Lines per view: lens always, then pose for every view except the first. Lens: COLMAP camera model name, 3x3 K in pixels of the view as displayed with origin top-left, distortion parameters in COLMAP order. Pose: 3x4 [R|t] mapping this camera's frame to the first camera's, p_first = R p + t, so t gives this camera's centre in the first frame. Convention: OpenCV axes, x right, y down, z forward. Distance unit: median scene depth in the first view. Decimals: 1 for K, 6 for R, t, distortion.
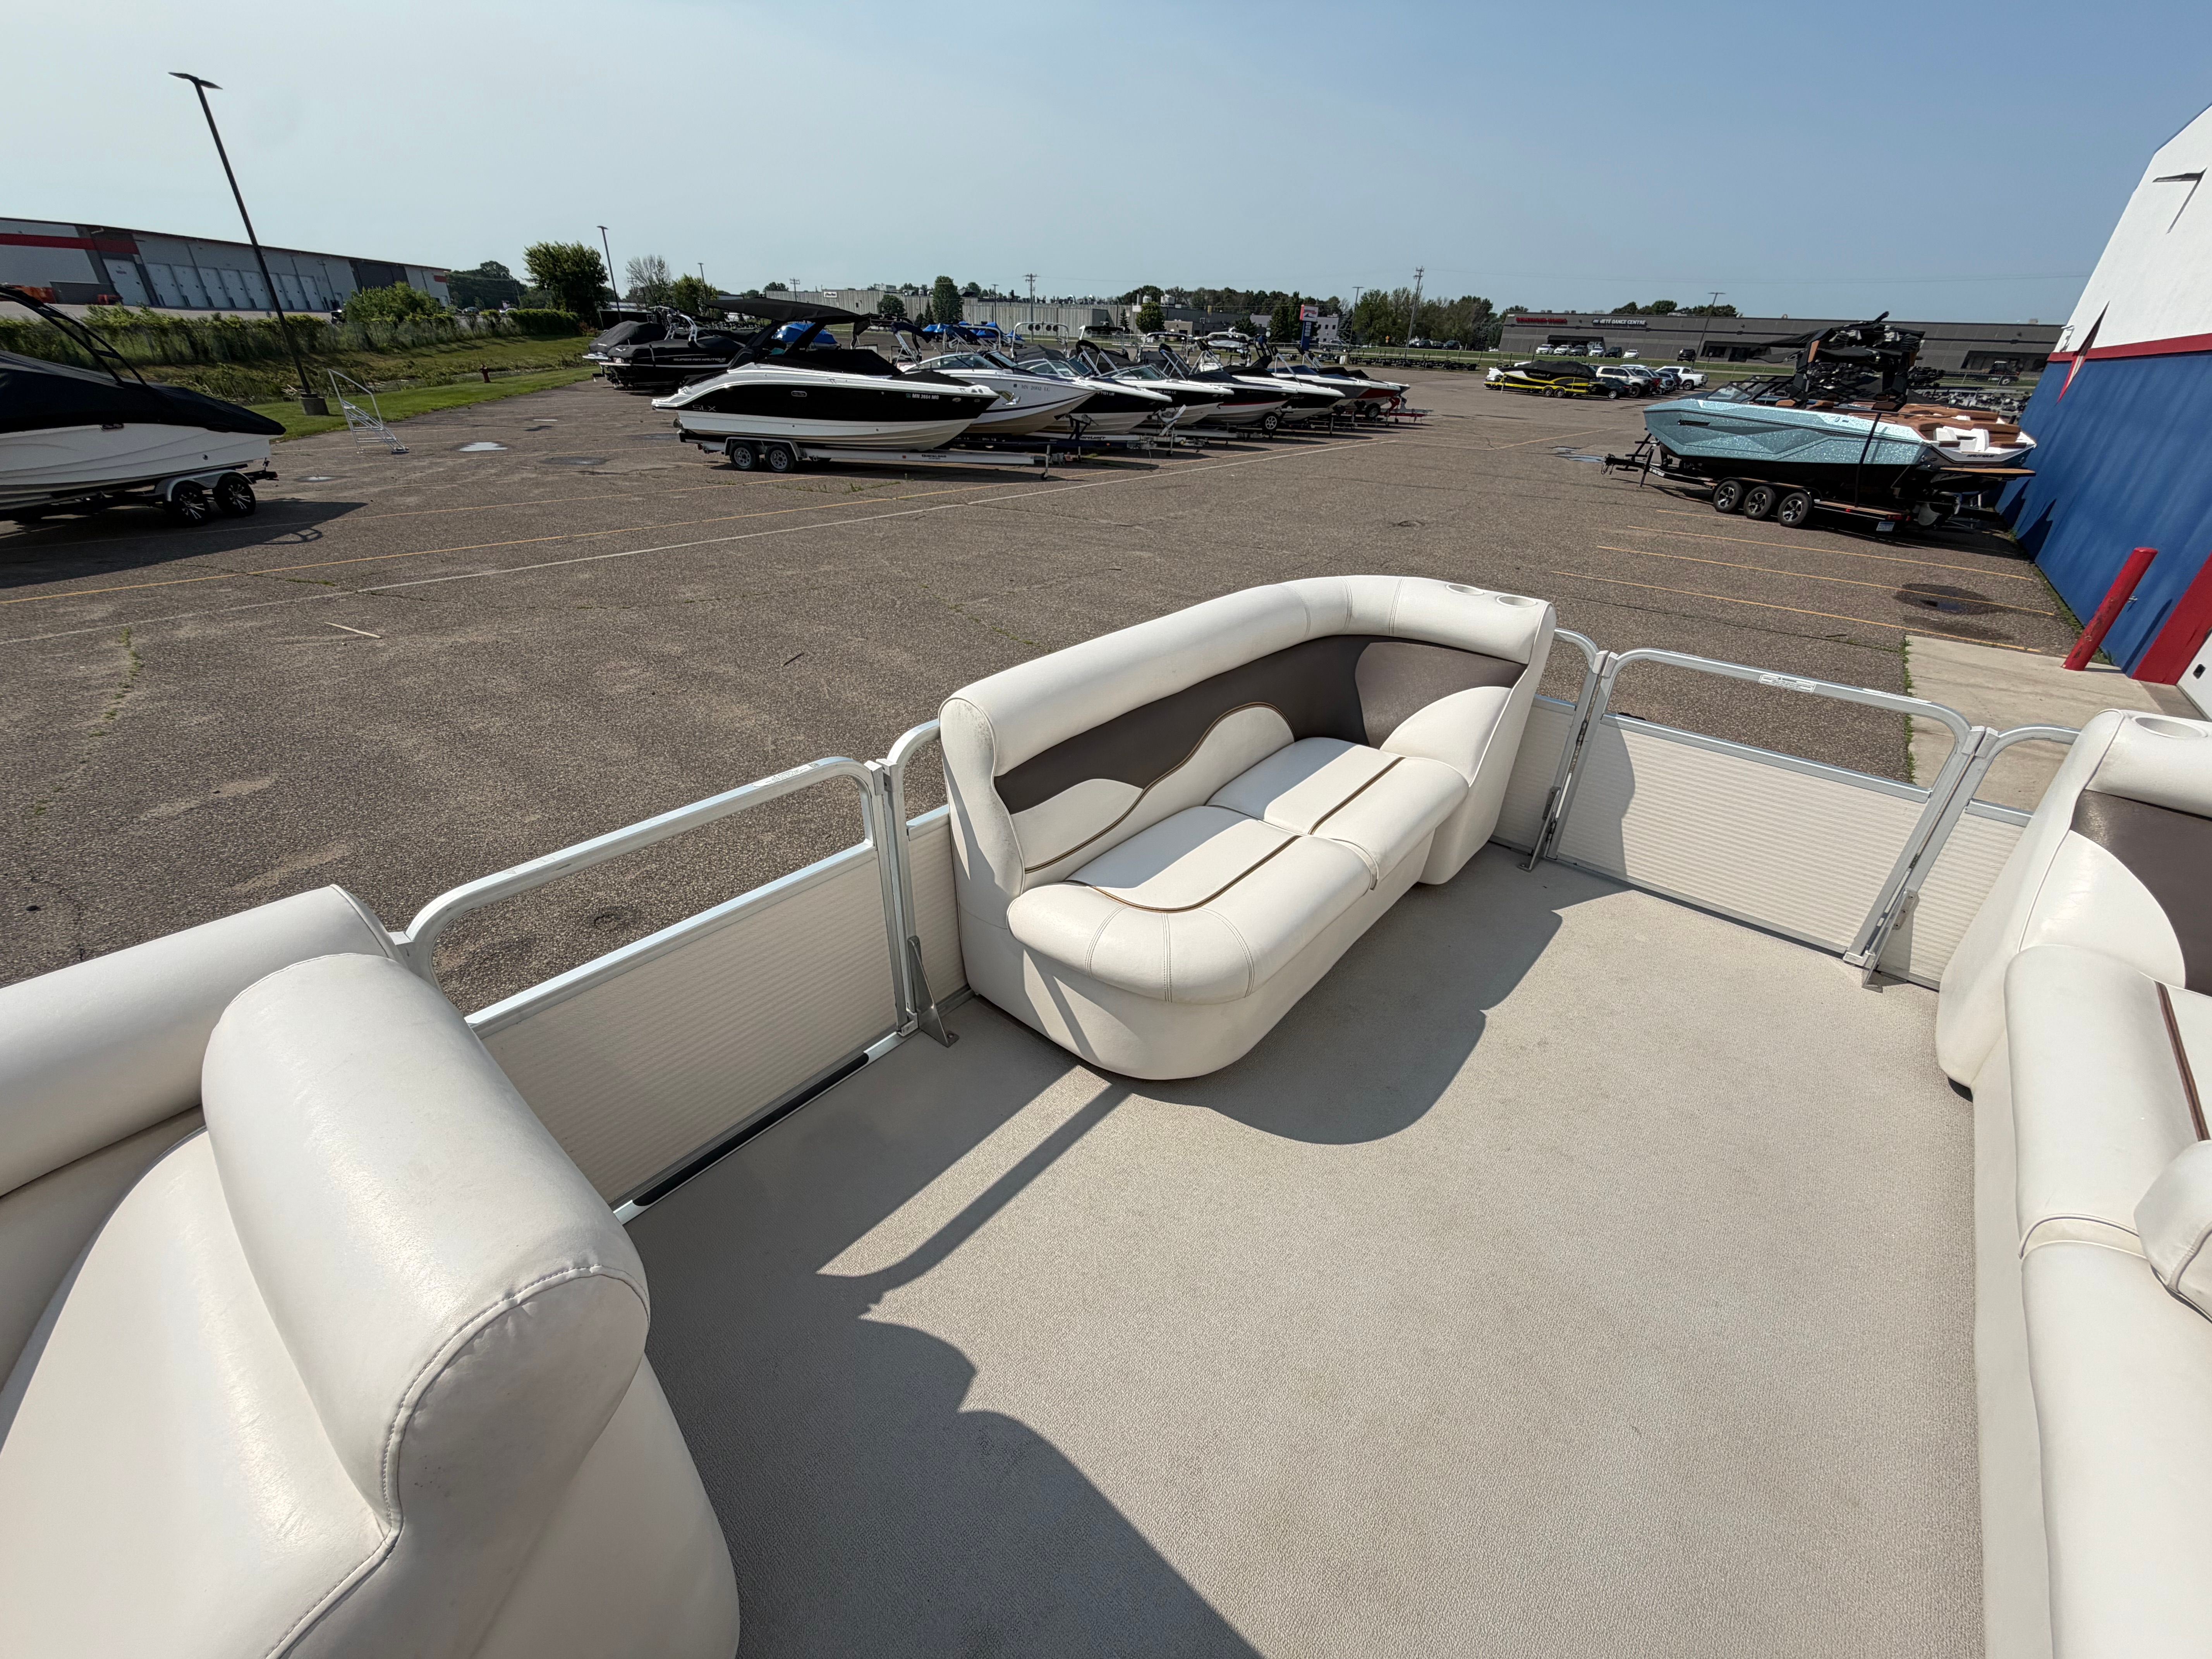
lens RADIAL K [[885.8, 0, 1097.1], [0, 885.8, 828.5], [0, 0, 1]] dist [0.000935, -0.000128]
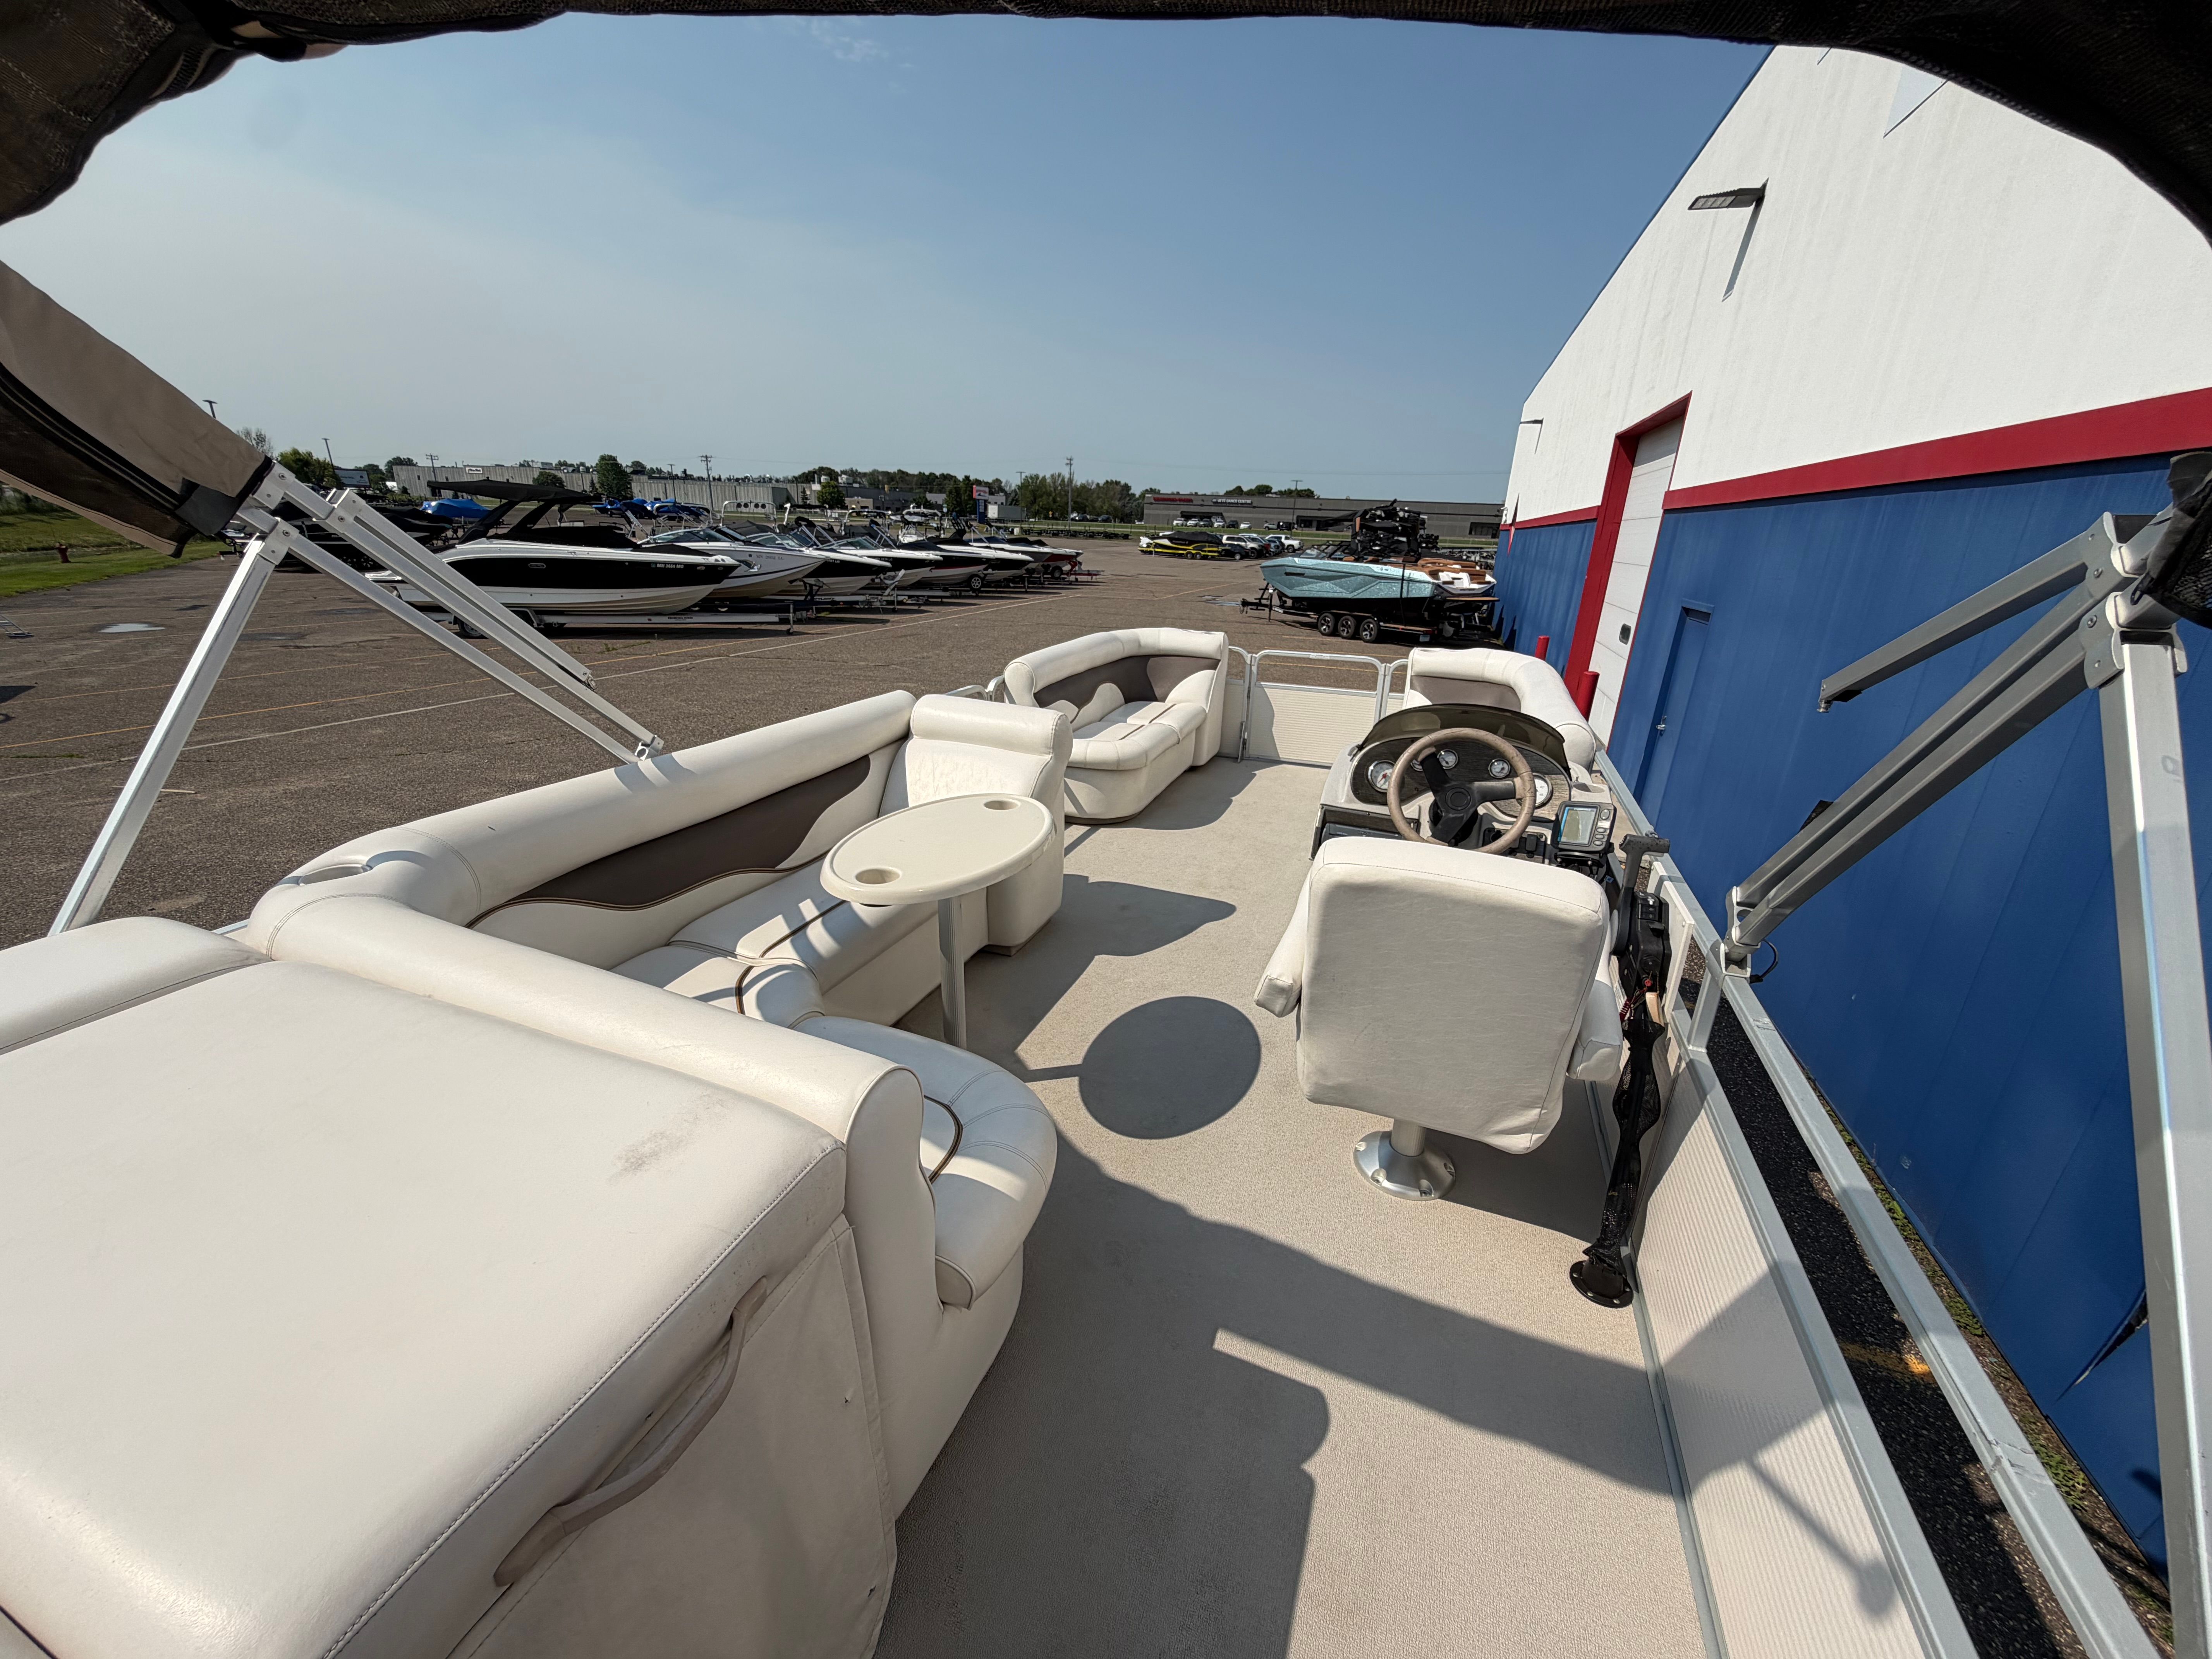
lens RADIAL K [[883.4, 0, 1098.5], [0, 883.4, 832.2], [0, 0, 1]] dist [0.000193, 0.000125]
pose [[0.945274, -0.111107, 0.306778, -0.046310], [0.158226, 0.978377, -0.133199, 0.042124], [-0.285345, 0.174450, 0.942415, -0.080741]]
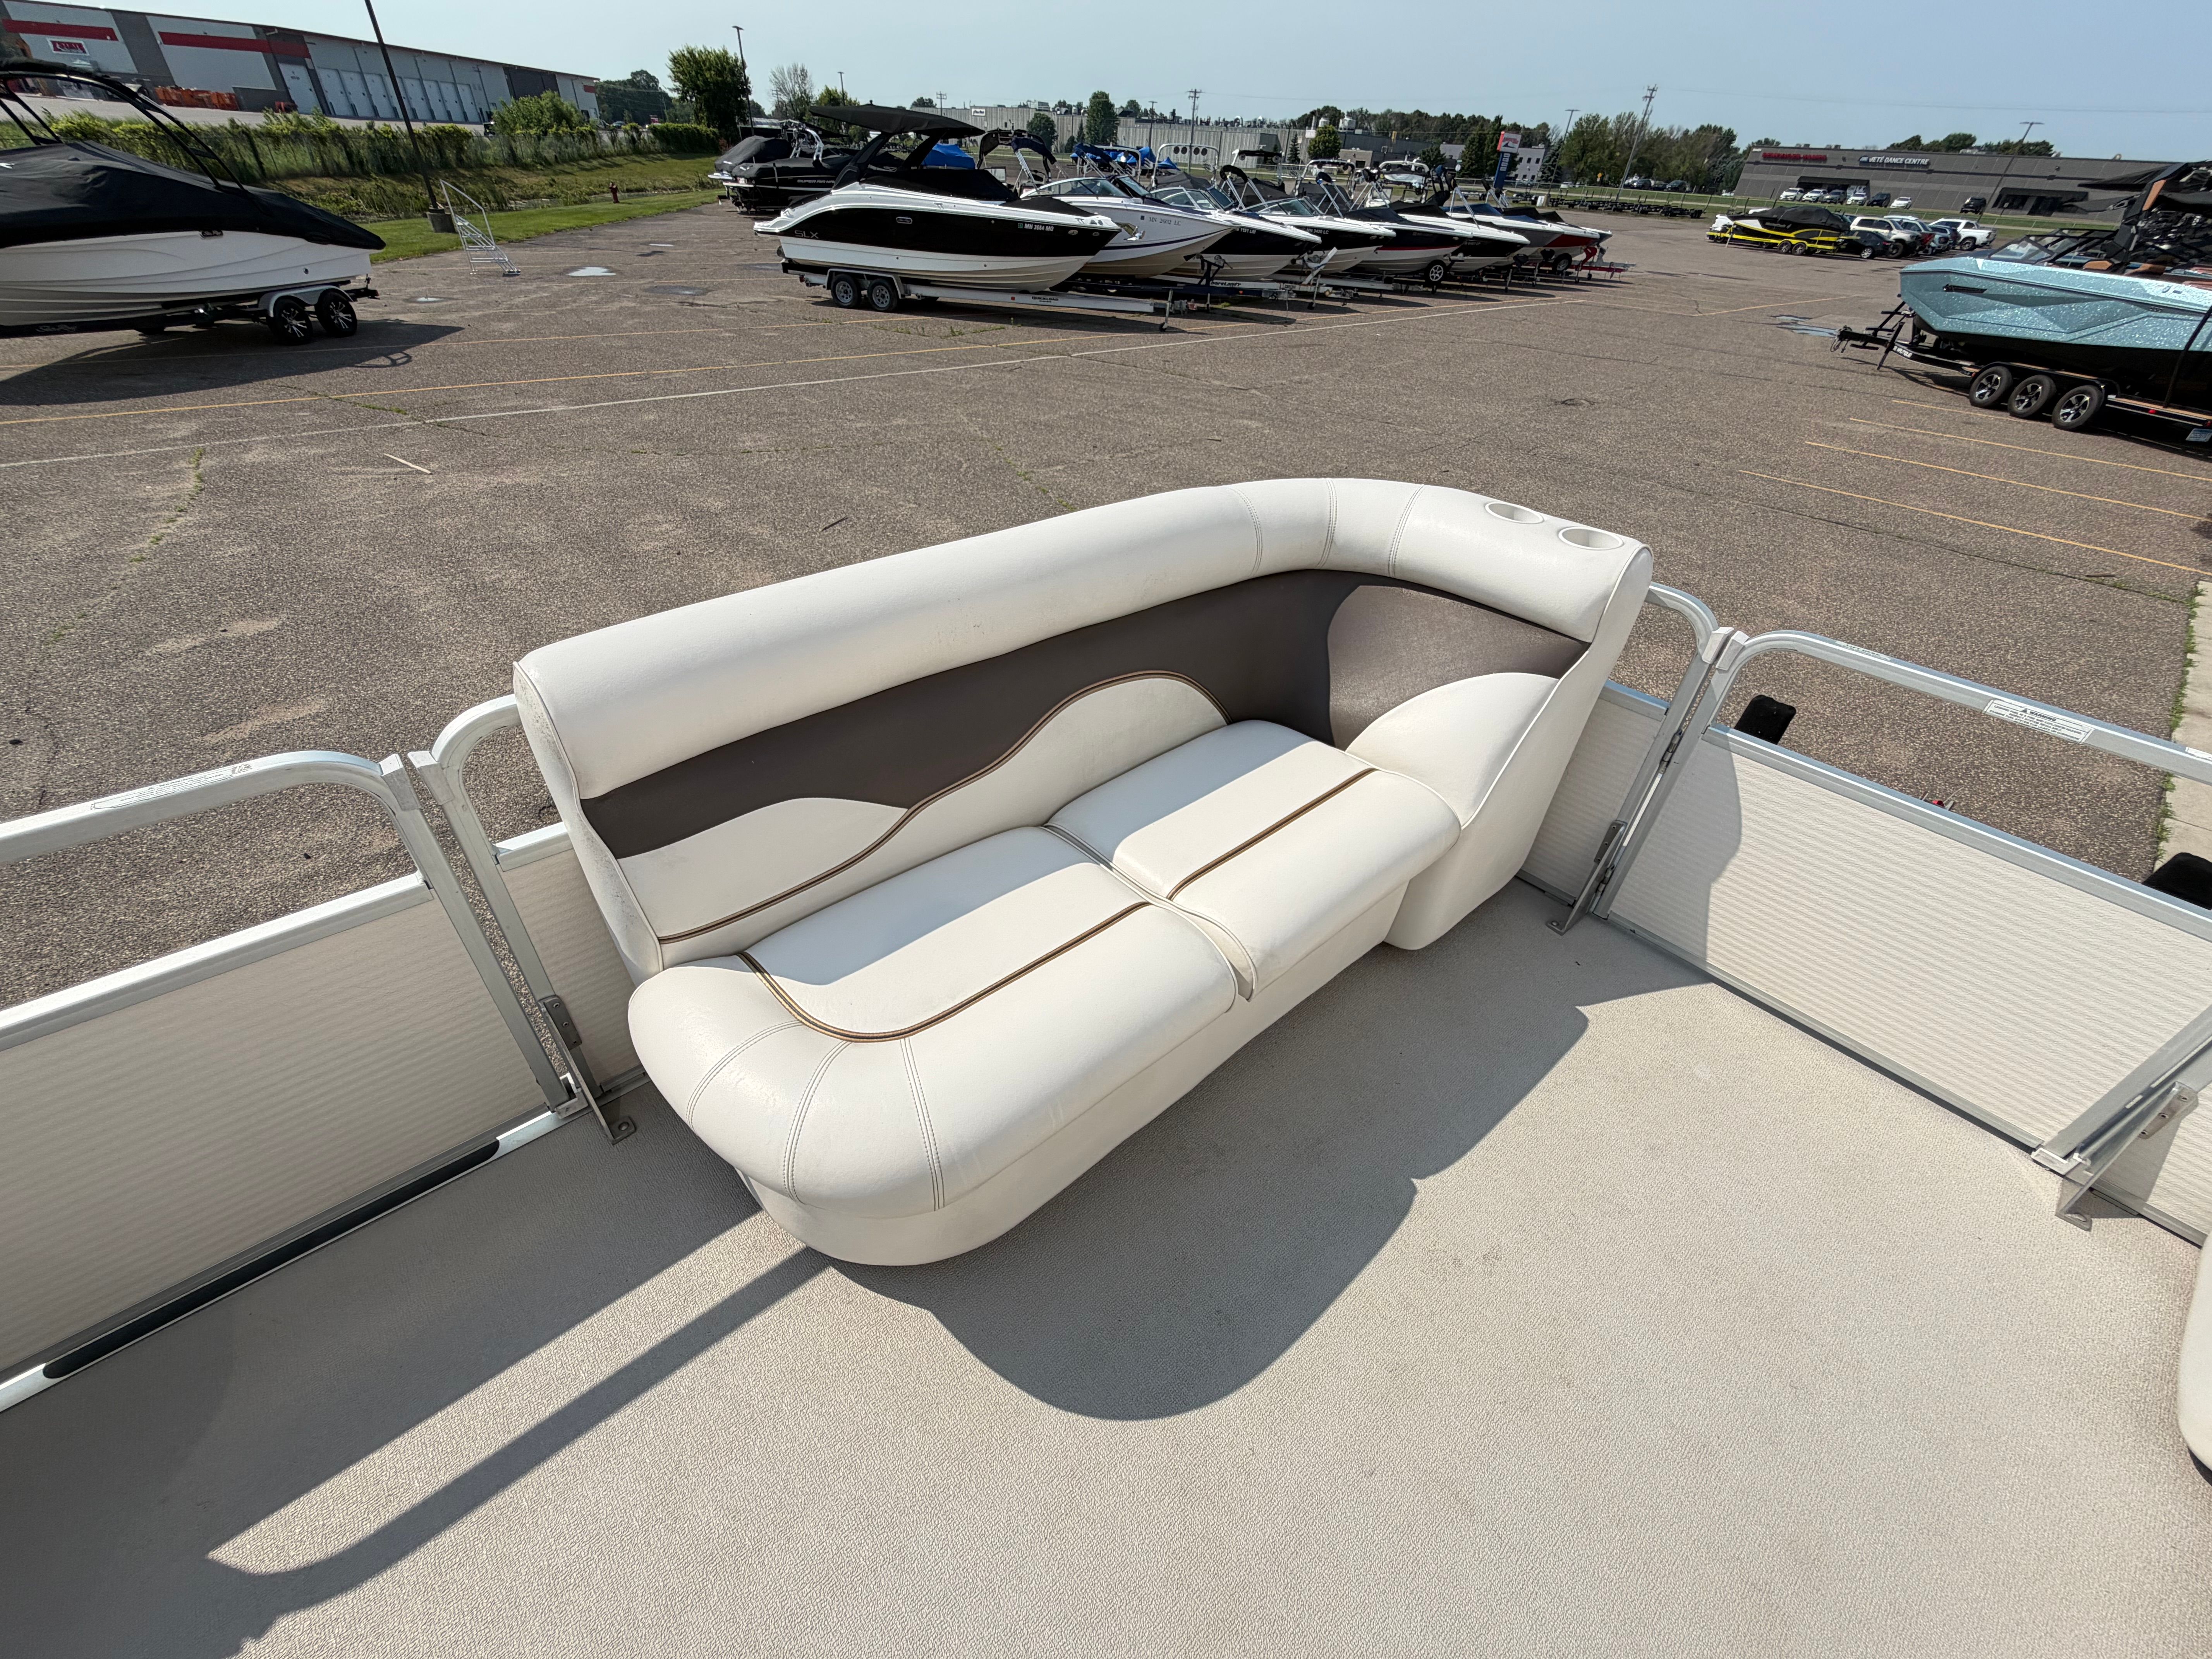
lens RADIAL K [[885.3, 0, 1097.1], [0, 885.3, 830.1], [0, 0, 1]] dist [-0.000306, 0.000434]
pose [[0.988592, 0.102799, -0.110086, 0.019307], [-0.086850, 0.986194, 0.140993, -0.009786], [0.123061, -0.129823, 0.983871, 0.027758]]
